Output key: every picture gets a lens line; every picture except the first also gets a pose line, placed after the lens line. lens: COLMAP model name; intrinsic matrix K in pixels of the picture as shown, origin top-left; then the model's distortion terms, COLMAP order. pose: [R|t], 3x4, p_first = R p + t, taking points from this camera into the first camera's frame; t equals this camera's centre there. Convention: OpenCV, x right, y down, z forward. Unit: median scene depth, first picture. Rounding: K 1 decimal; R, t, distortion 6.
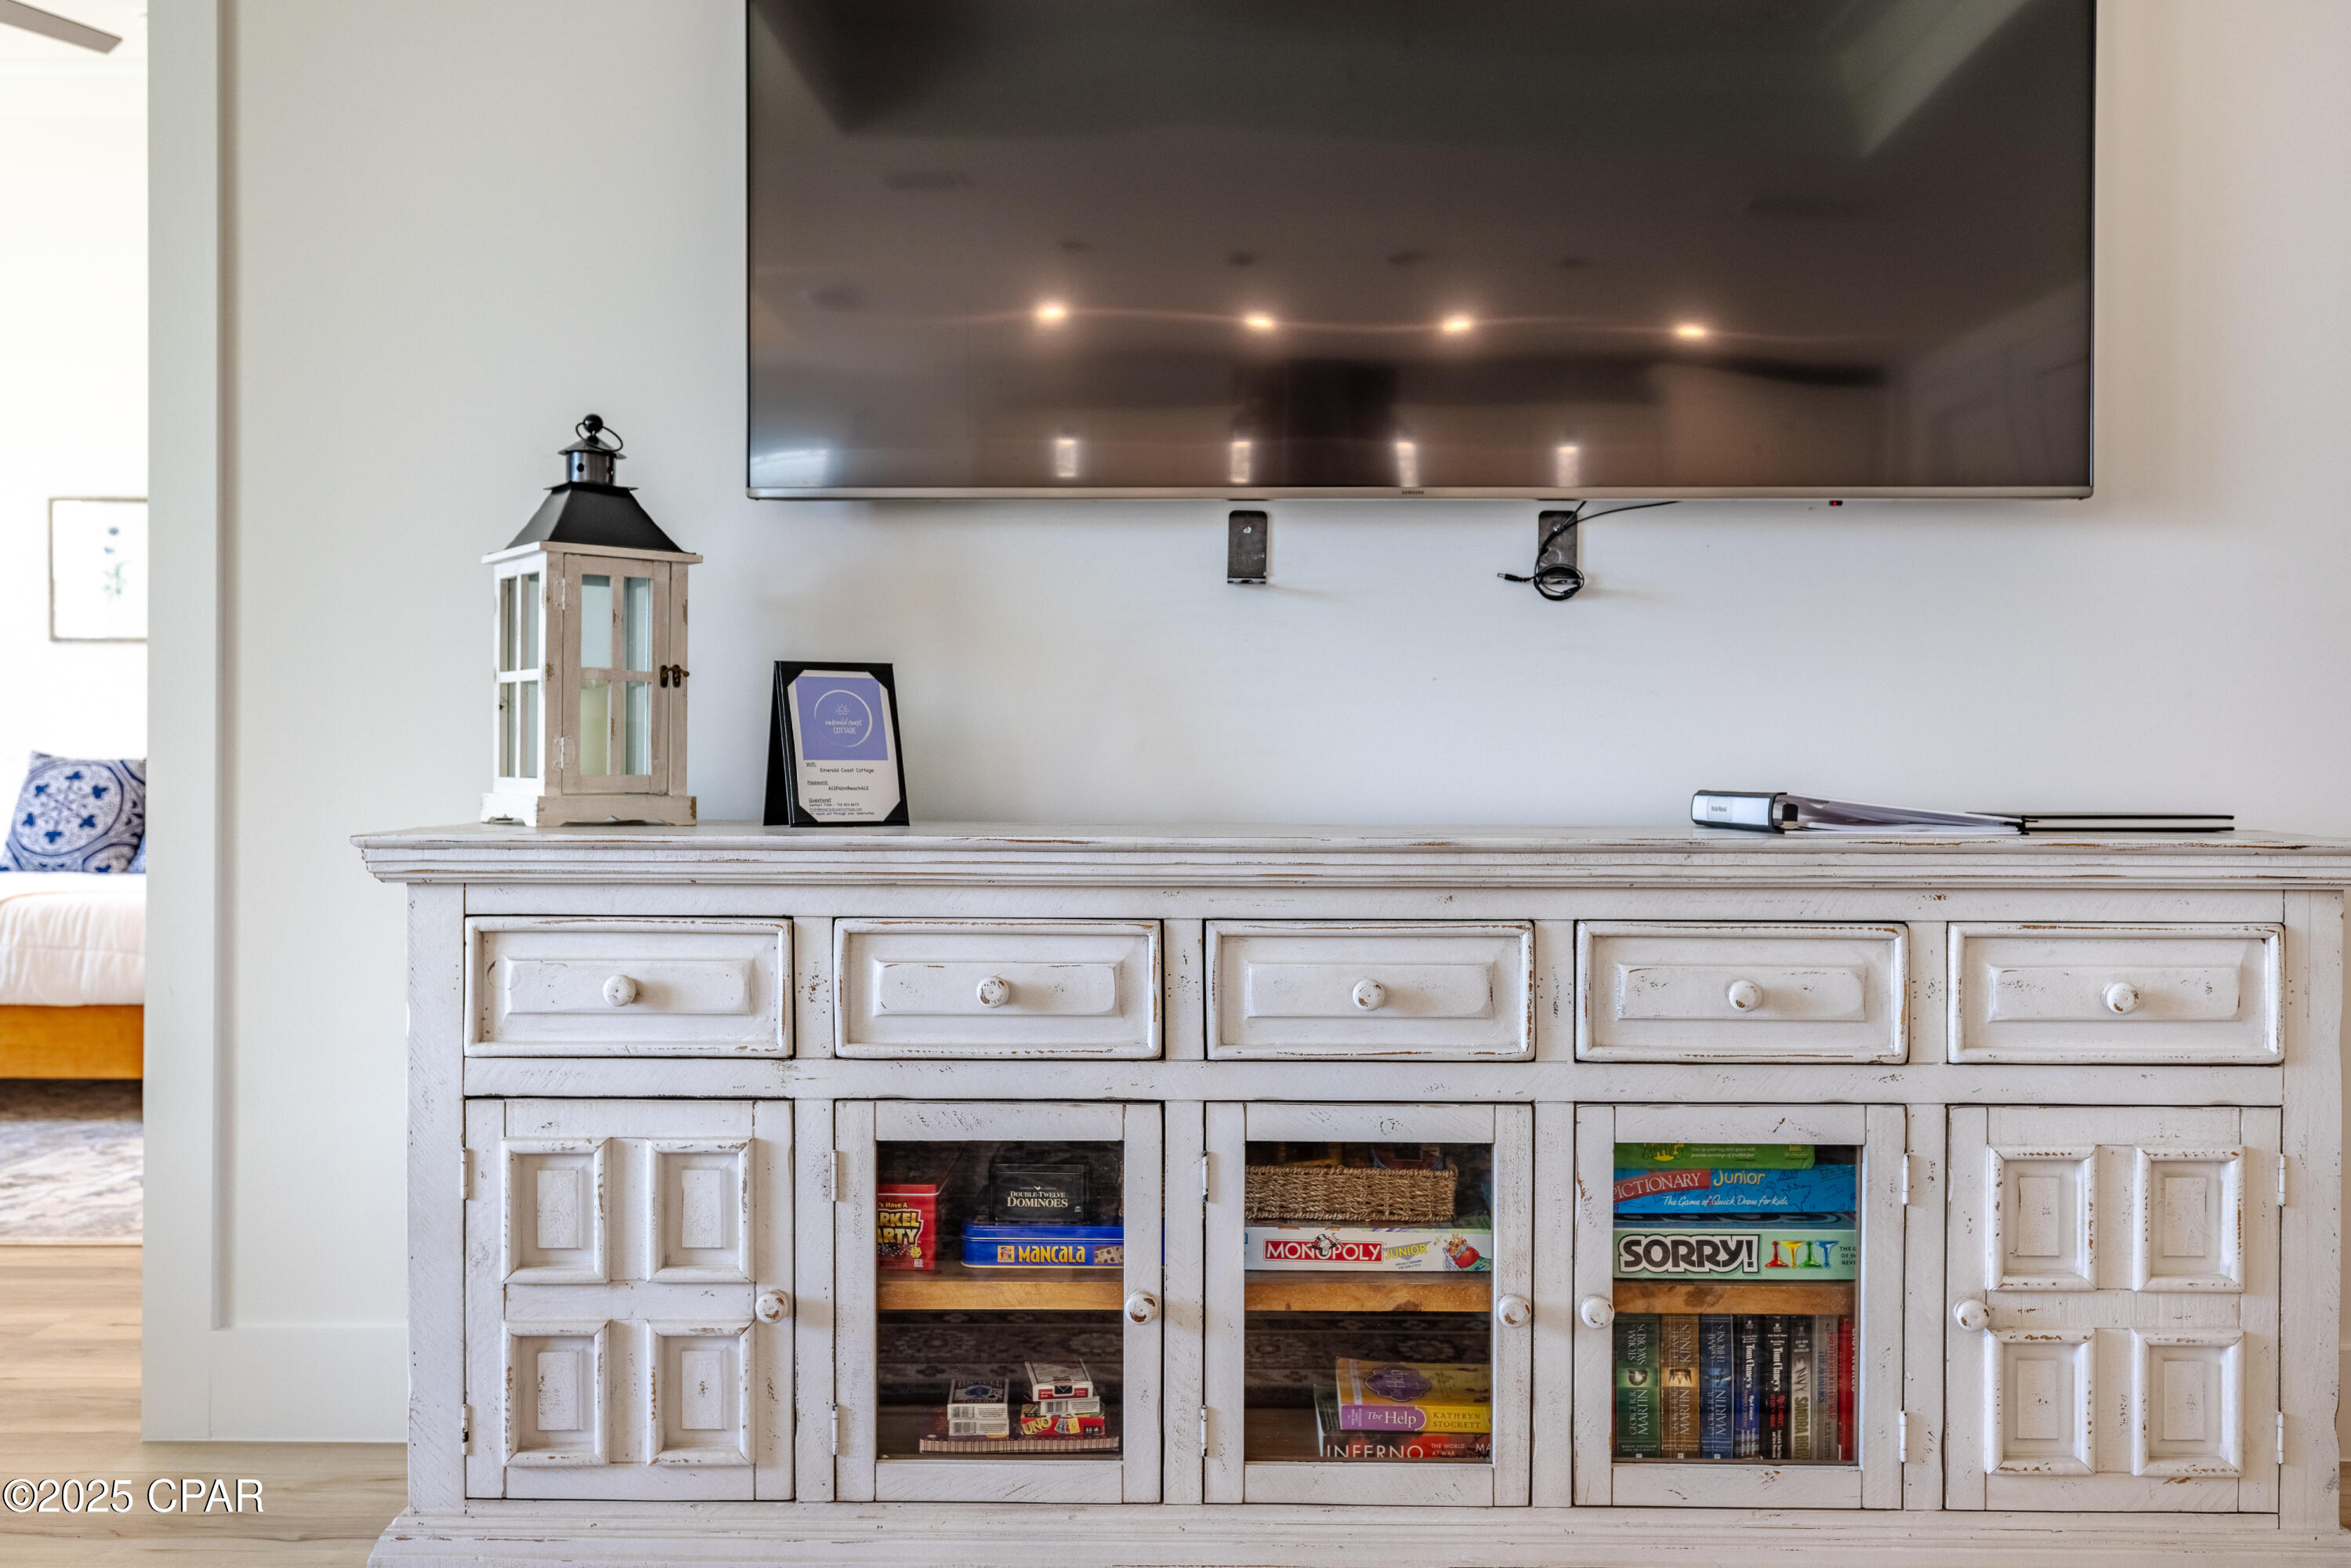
lens RADIAL K [[1950.6, 0, 1177.0], [0, 1950.6, 788.6], [0, 0, 1]] dist [-0.004469, -0.001698]
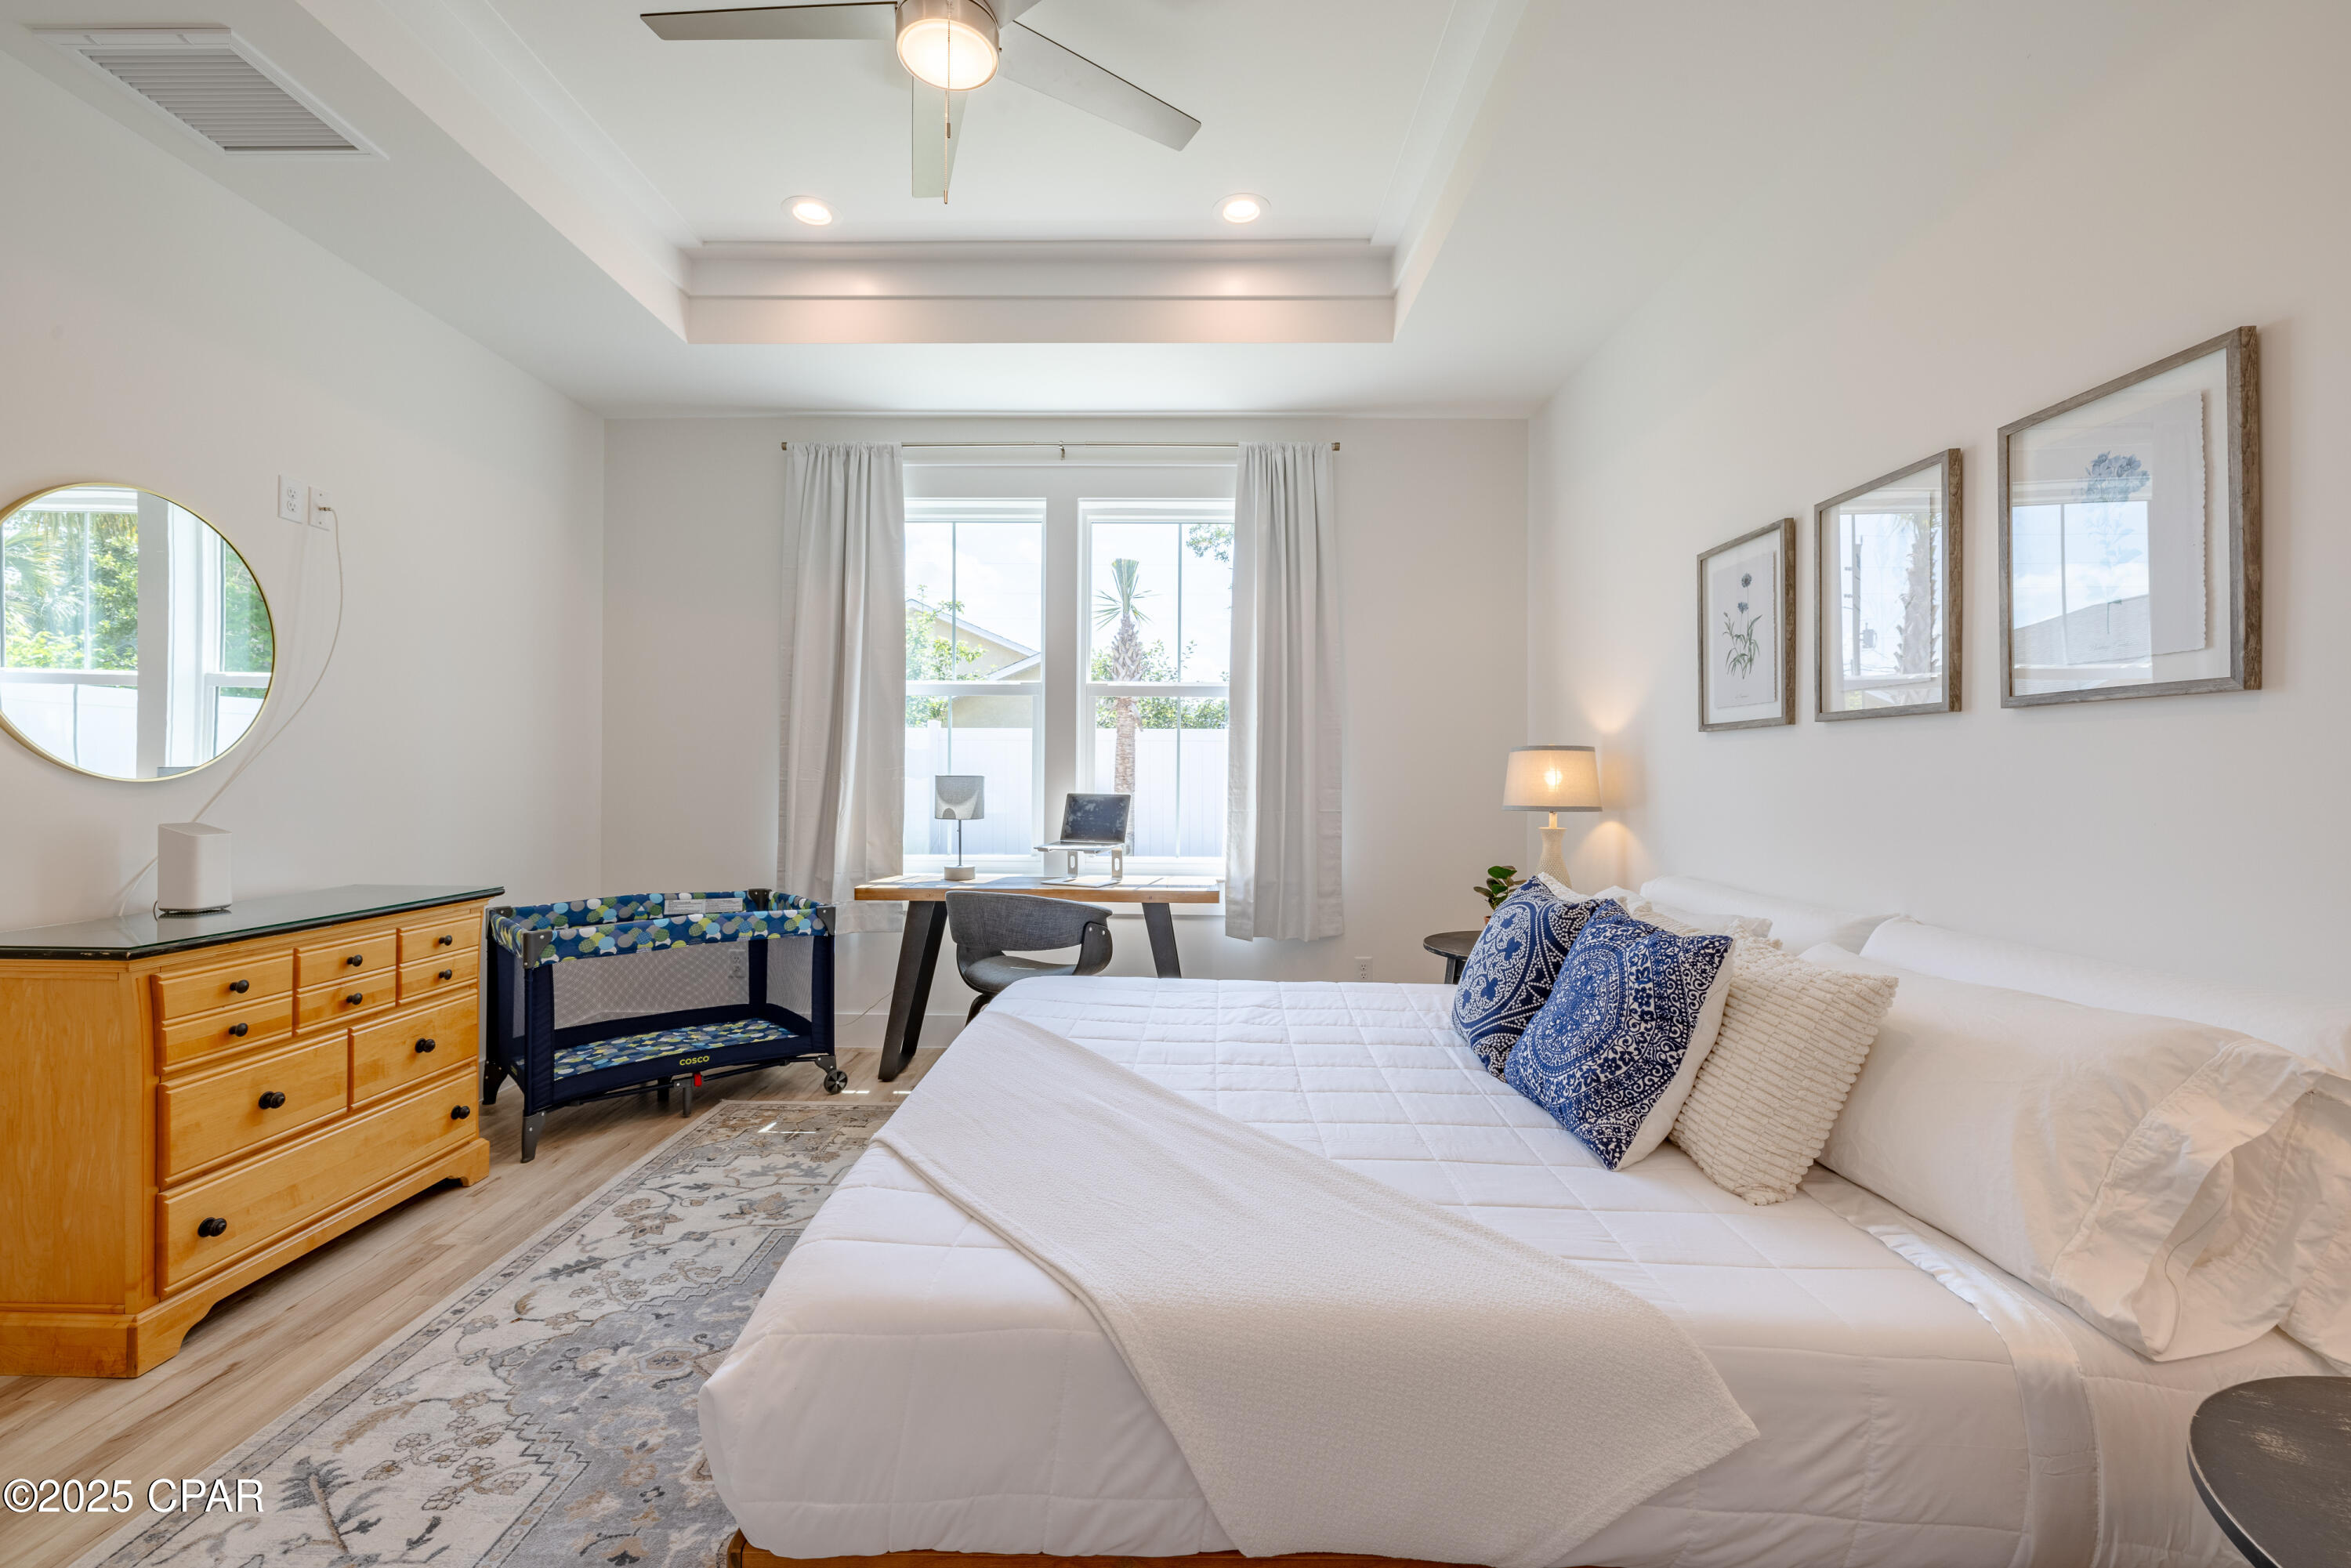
lens RADIAL K [[978.2, 0, 1174.3], [0, 978.2, 773.2], [0, 0, 1]] dist [-0.000221, -0.000003]
pose [[0.016469, -0.001450, -0.999863, -0.167452], [0.000895, 0.999999, -0.001435, -0.056654], [0.999864, -0.000871, 0.016471, 0.770185]]
